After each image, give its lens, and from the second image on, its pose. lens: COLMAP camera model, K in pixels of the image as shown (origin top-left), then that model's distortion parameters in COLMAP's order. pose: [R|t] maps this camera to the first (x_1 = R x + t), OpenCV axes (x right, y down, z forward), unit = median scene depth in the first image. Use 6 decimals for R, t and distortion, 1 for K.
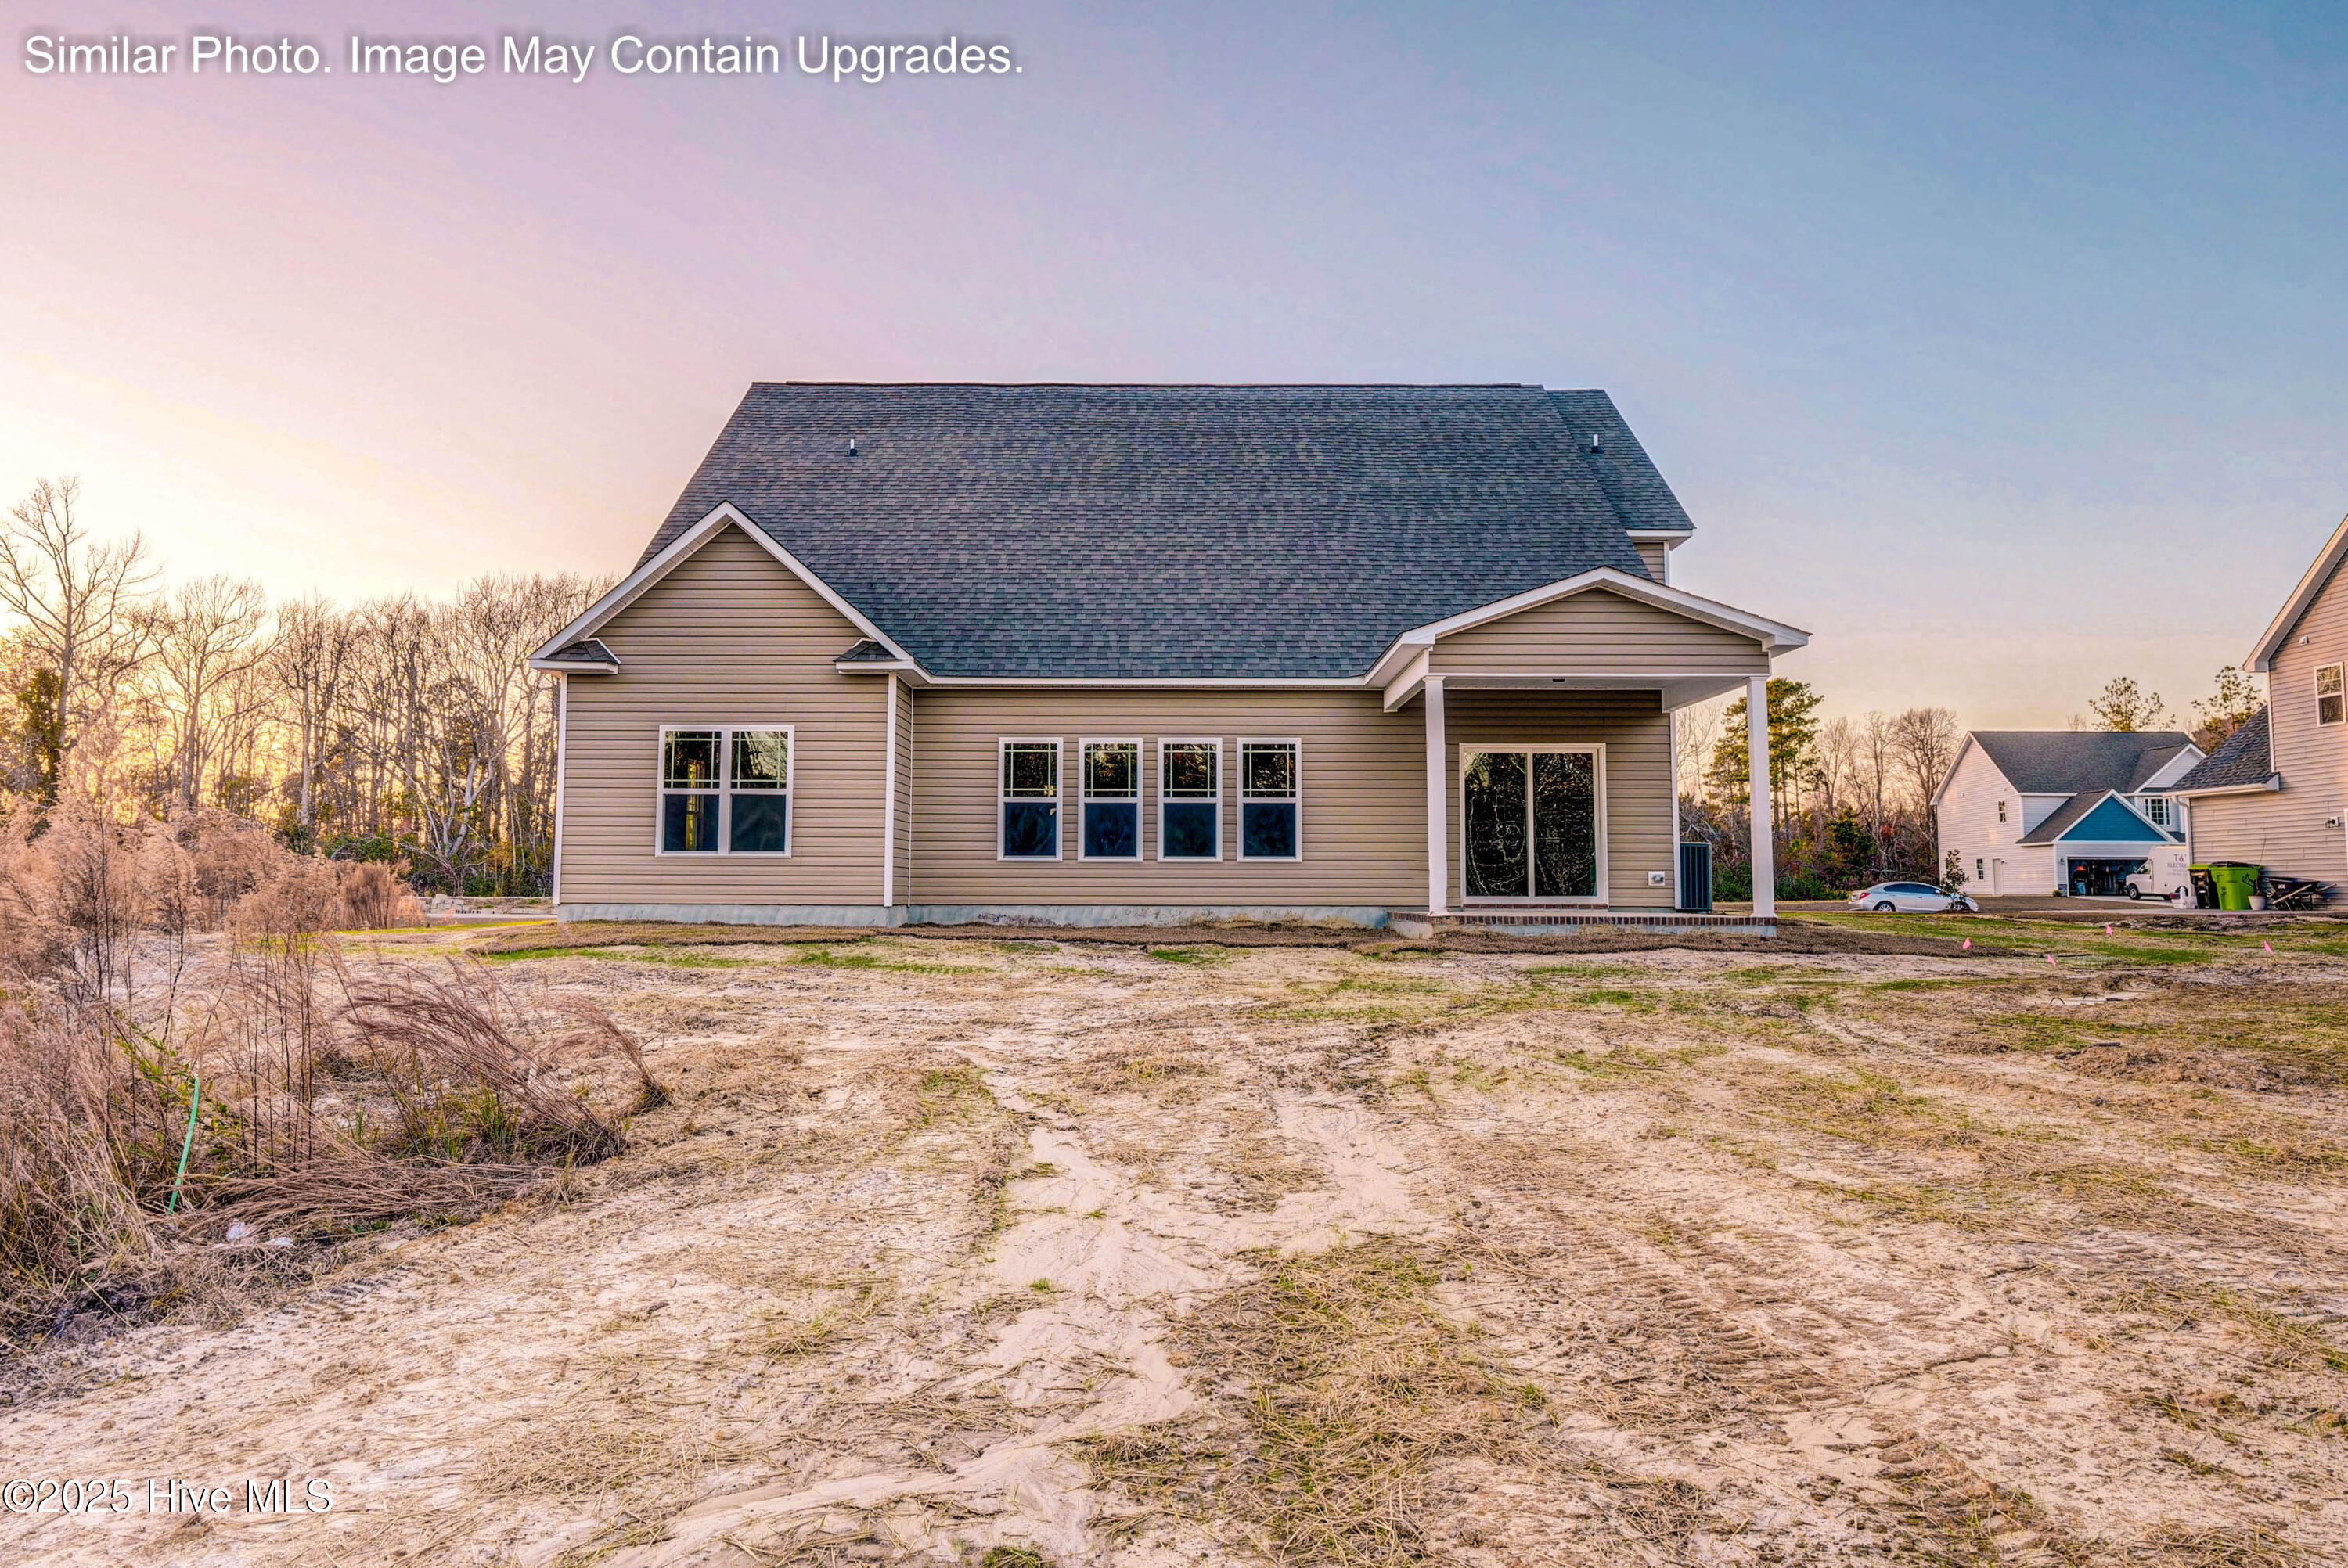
lens RADIAL K [[1482.0, 0, 1173.6], [0, 1482.0, 787.8], [0, 0, 1]] dist [-0.002814, -0.000577]
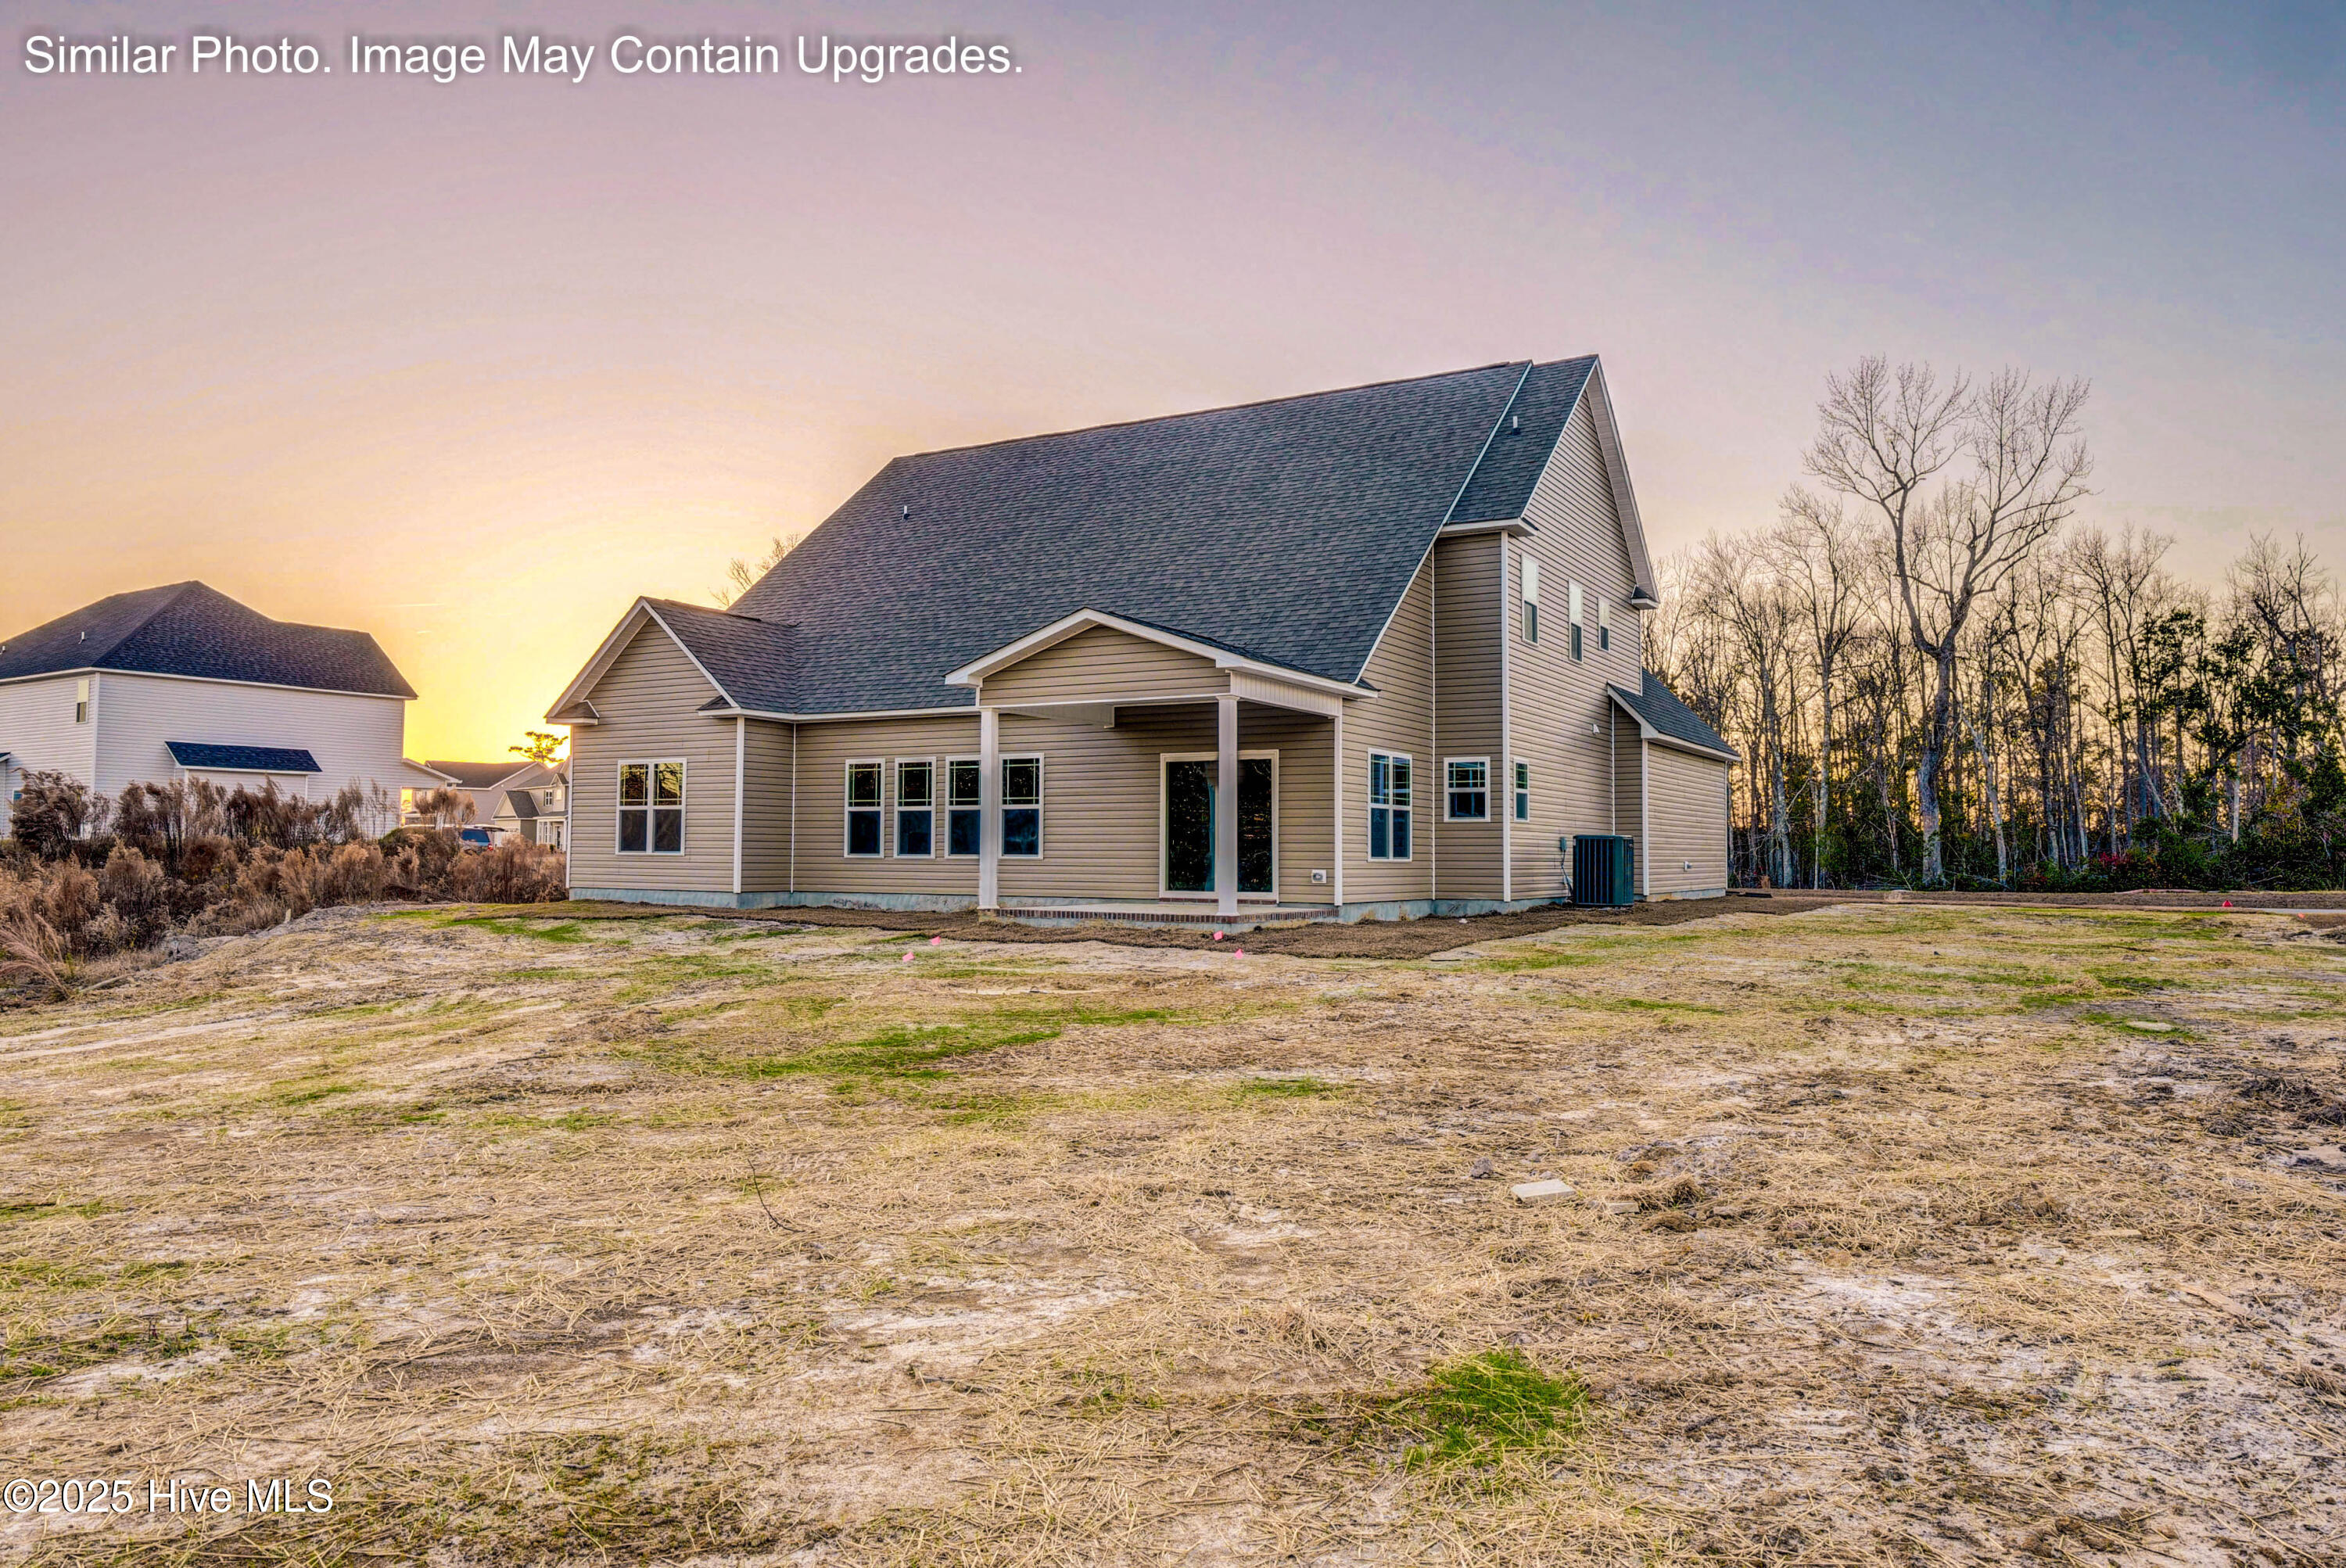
lens RADIAL K [[1481.0, 0, 1170.8], [0, 1481.0, 778.7], [0, 0, 1]] dist [-0.002814, -0.000577]
pose [[0.865056, -0.024821, -0.501062, 0.752806], [0.027510, 0.999619, -0.002022, -0.007897], [0.500921, -0.012036, 0.865409, 0.046039]]
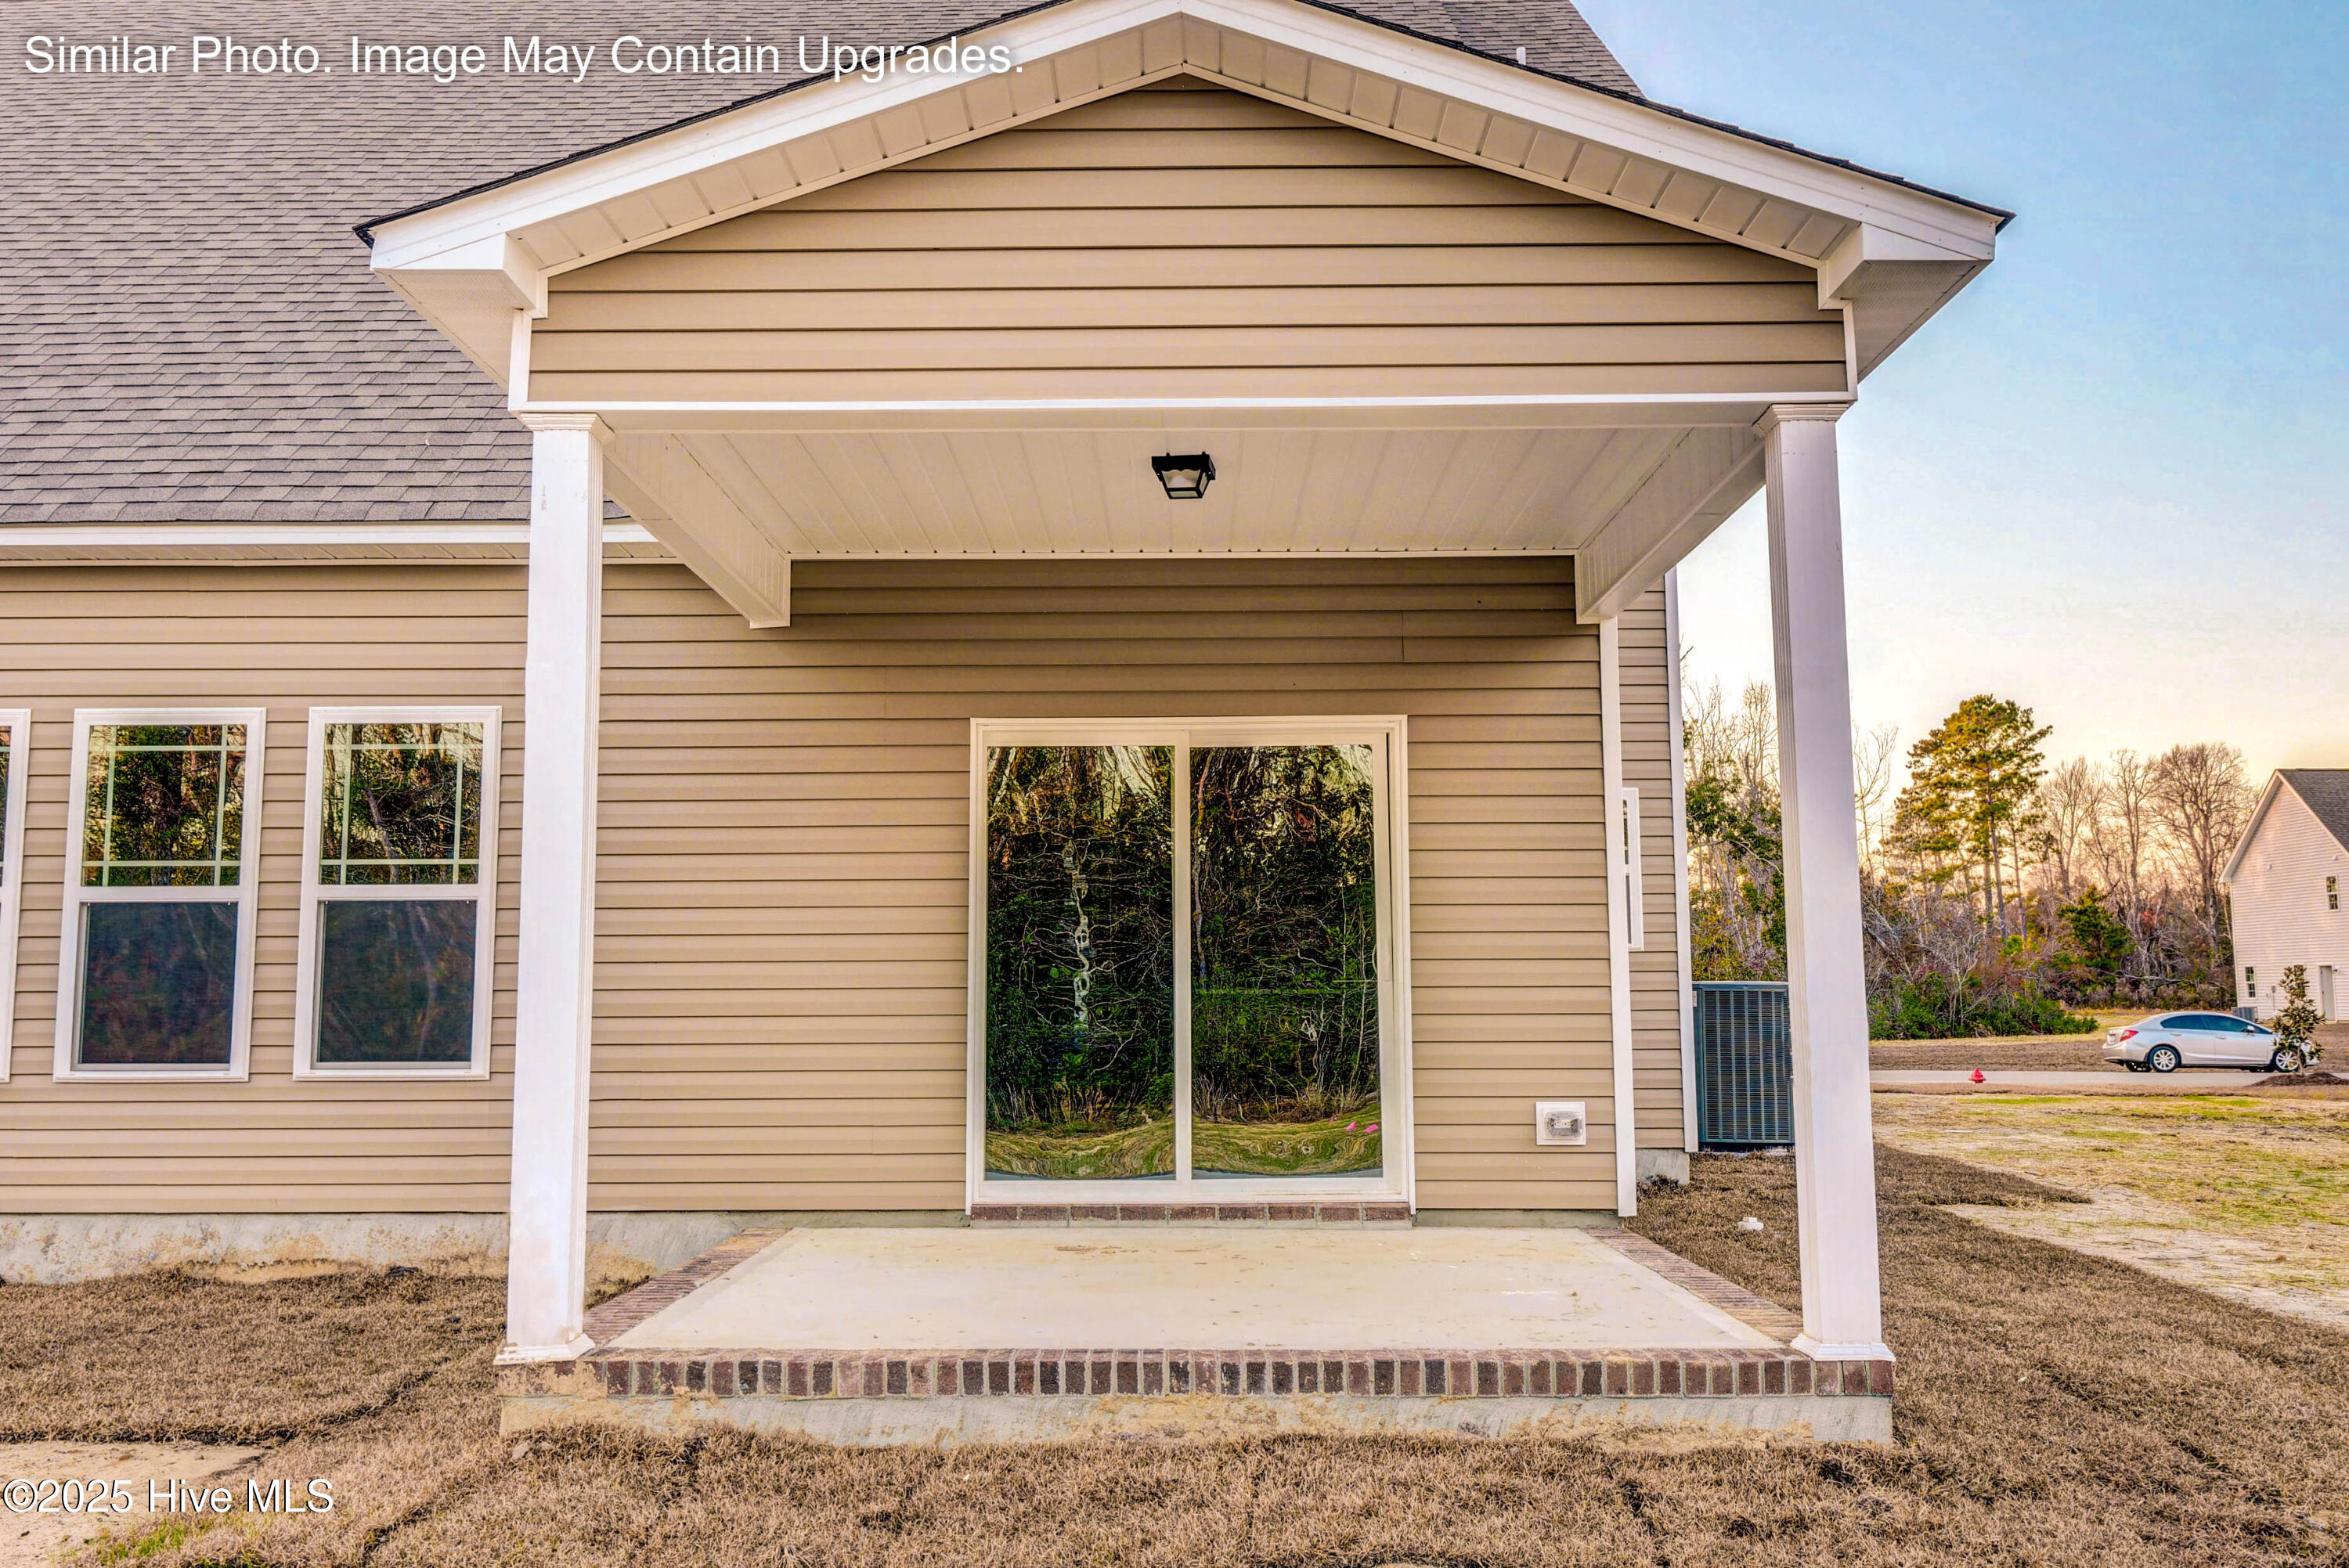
lens RADIAL K [[1979.3, 0, 1173.8], [0, 1979.3, 788.3], [0, 0, 1]] dist [0.002772, 0.000328]
pose [[0.999952, -0.008898, -0.004164, 0.240740], [0.008724, 0.999161, -0.040014, 0.004264], [0.004516, 0.039976, 0.999190, 0.554101]]
